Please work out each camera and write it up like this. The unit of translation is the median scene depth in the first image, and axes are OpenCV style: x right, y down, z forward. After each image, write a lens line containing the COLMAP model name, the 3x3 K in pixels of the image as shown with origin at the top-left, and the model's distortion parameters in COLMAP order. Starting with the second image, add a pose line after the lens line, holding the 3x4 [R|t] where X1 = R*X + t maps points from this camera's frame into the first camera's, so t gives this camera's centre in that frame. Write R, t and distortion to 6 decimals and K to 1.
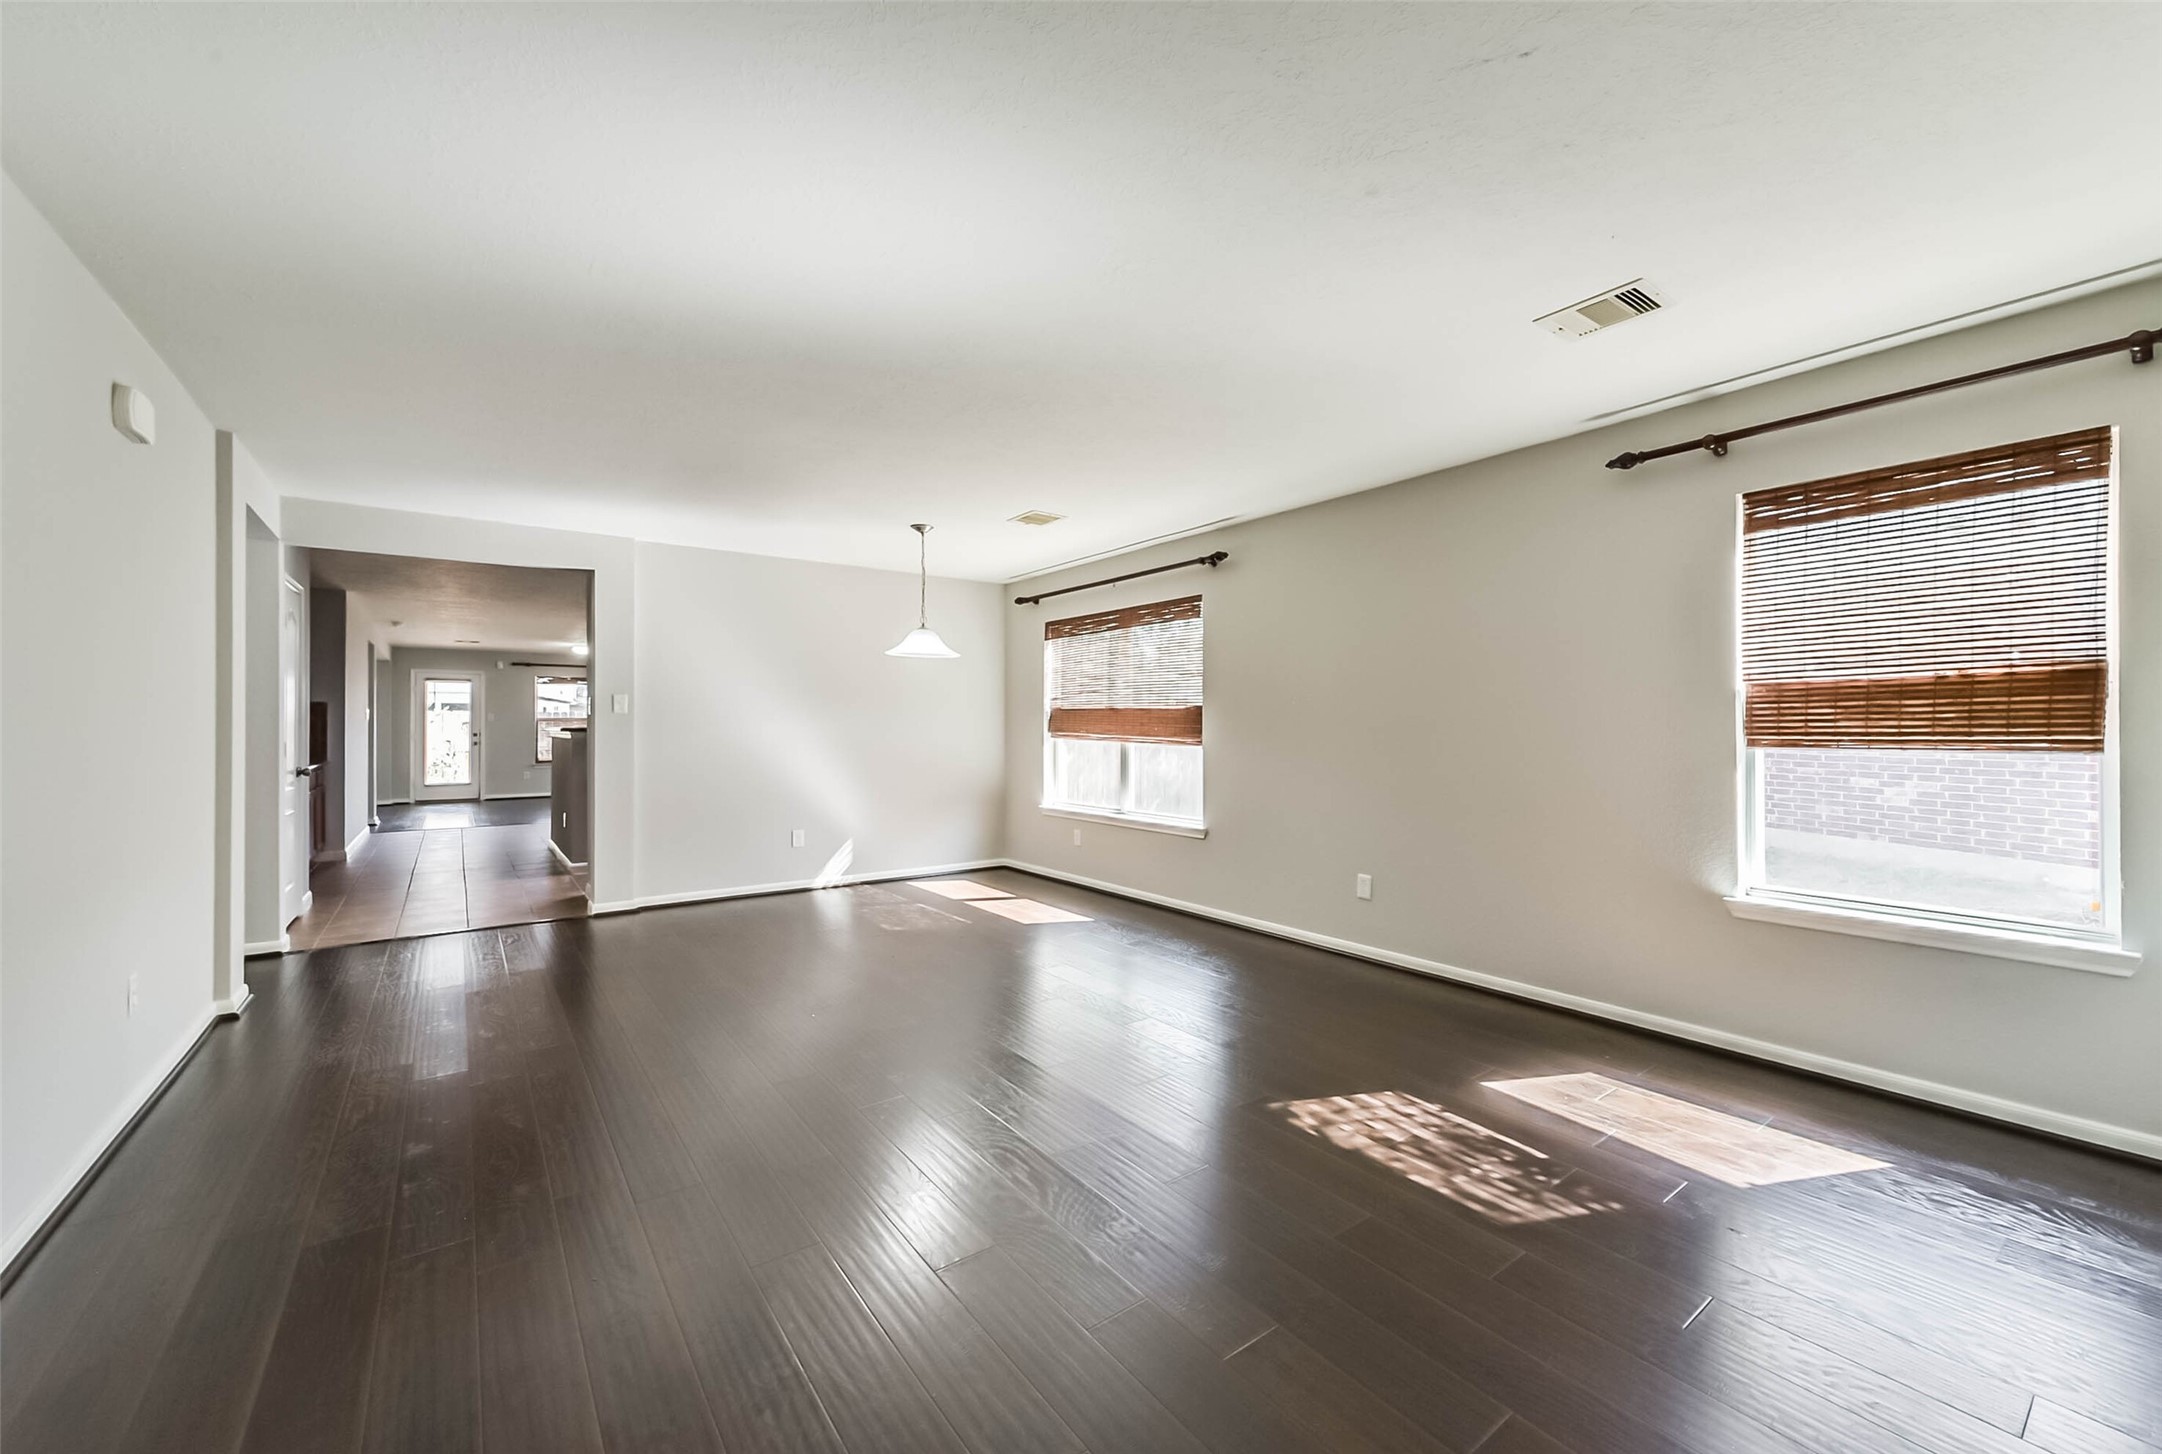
lens RADIAL K [[847.9, 0, 1074.9], [0, 847.9, 723.6], [0, 0, 1]] dist [0.016558, -0.003685]
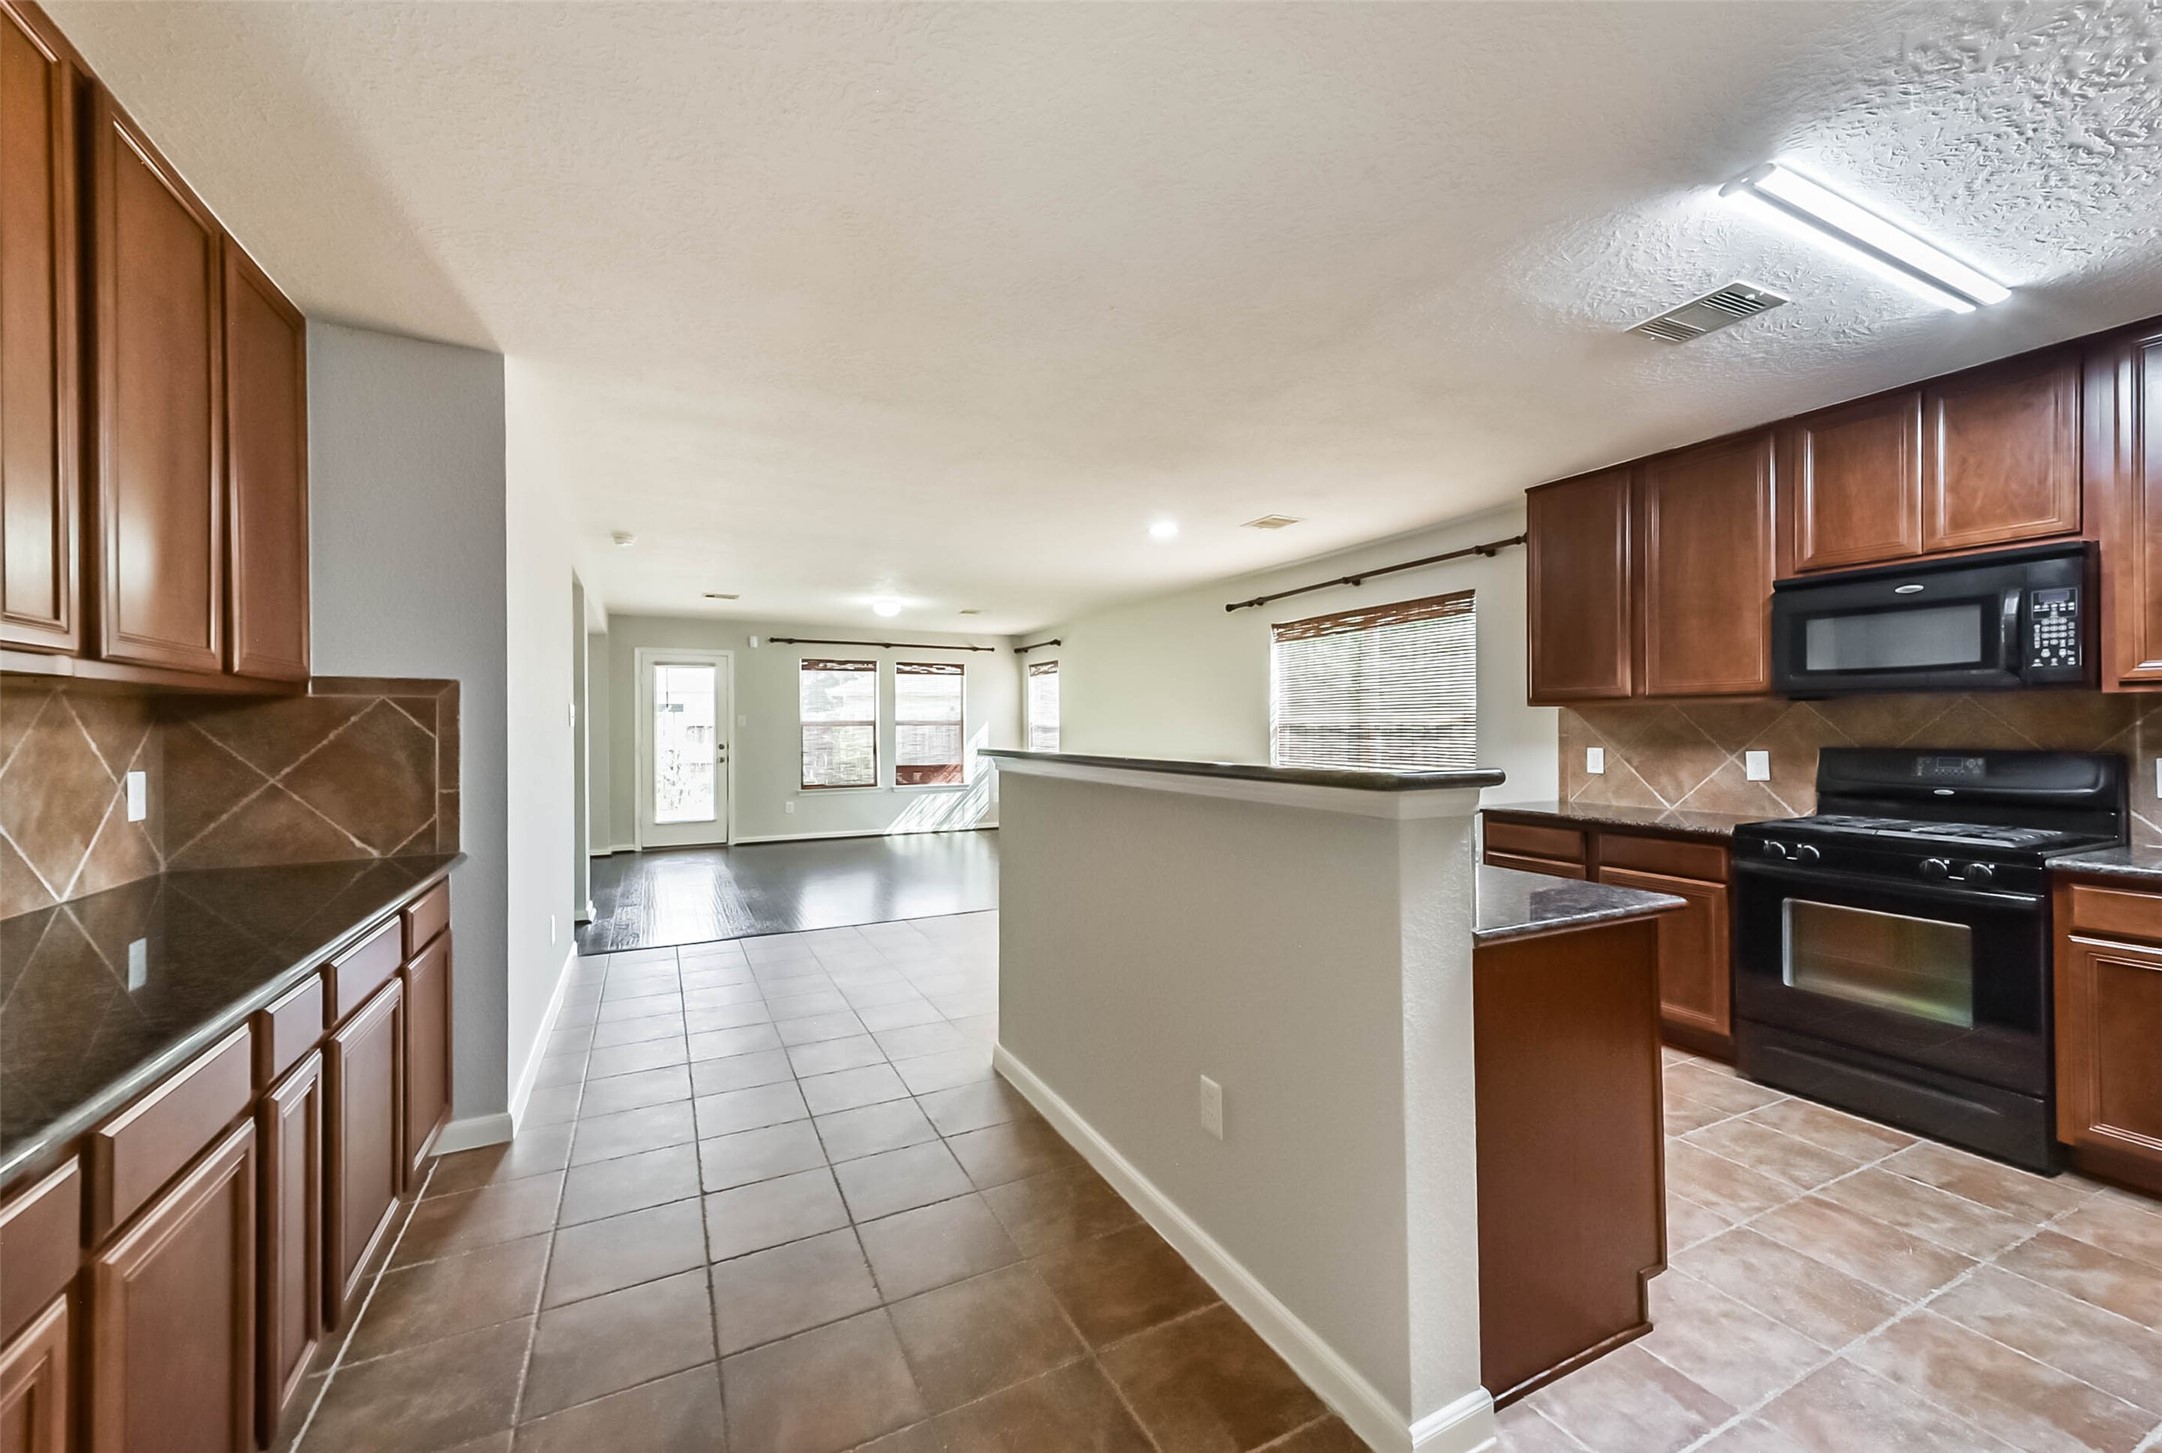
lens RADIAL K [[847.9, 0, 1082.5], [0, 847.9, 735.1], [0, 0, 1]] dist [0.016558, -0.003685]
pose [[0.986949, -0.001838, -0.161021, -0.650306], [0.003621, 0.999935, 0.010779, -0.004398], [0.160991, -0.011222, 0.986892, 0.802584]]
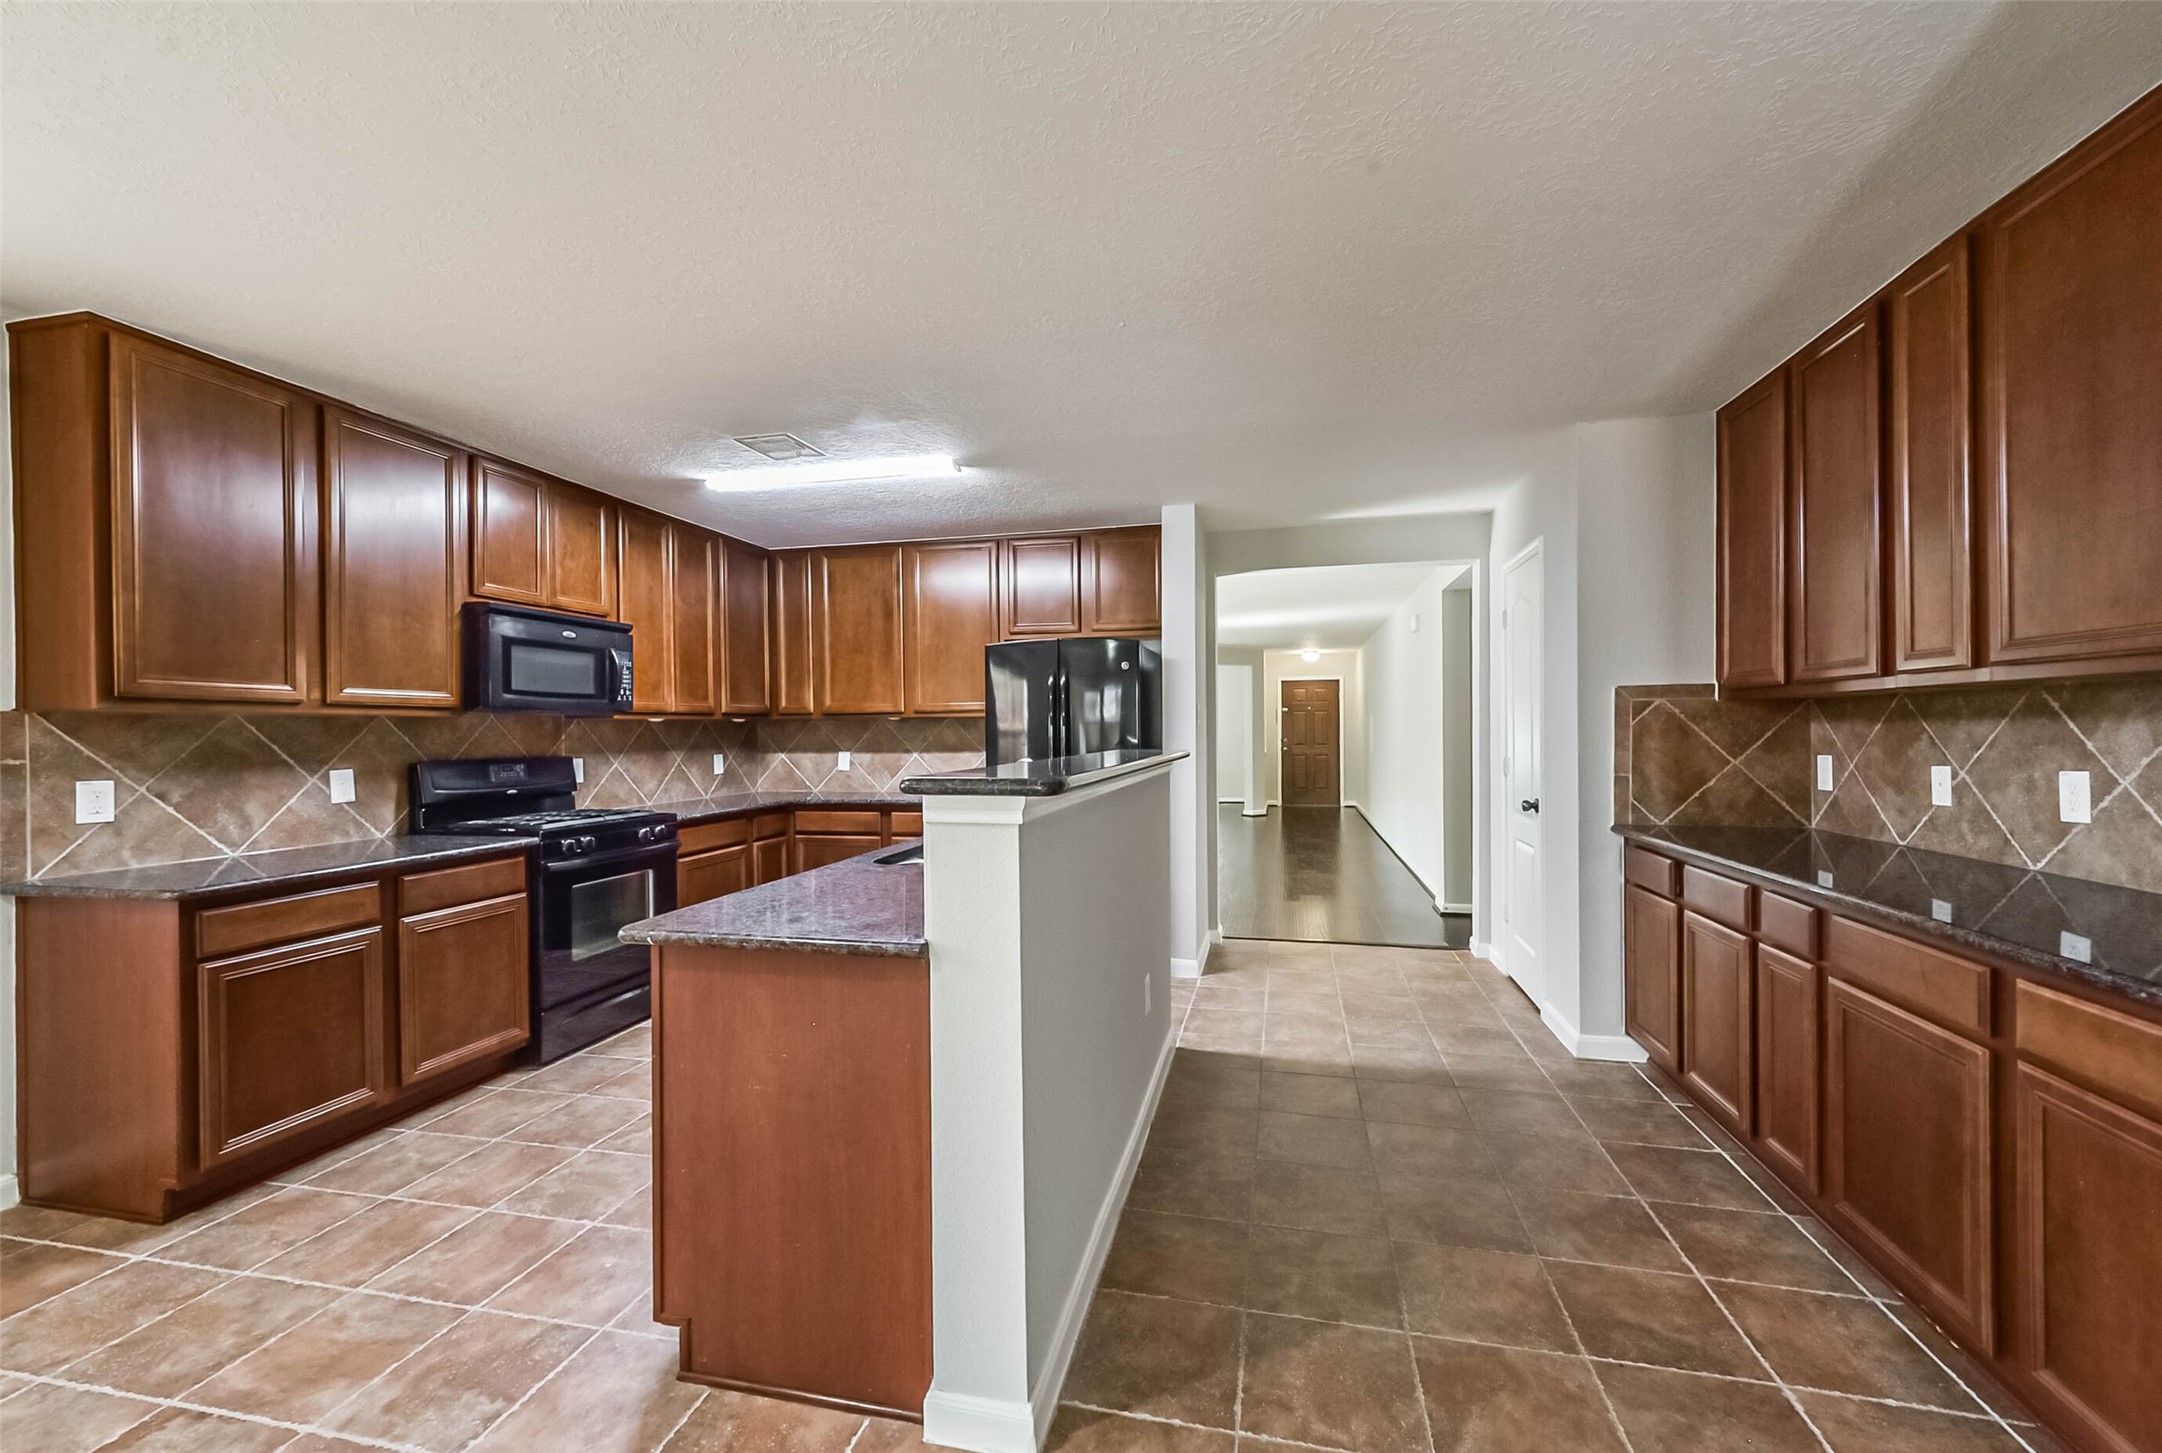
lens RADIAL K [[847.9, 0, 1092.9], [0, 847.9, 738.4], [0, 0, 1]] dist [0.016558, -0.003685]
pose [[-0.658170, 0.001186, 0.752868, -0.941892], [0.011018, 0.999907, 0.008057, -0.003871], [-0.752789, 0.013598, -0.658122, 1.371619]]
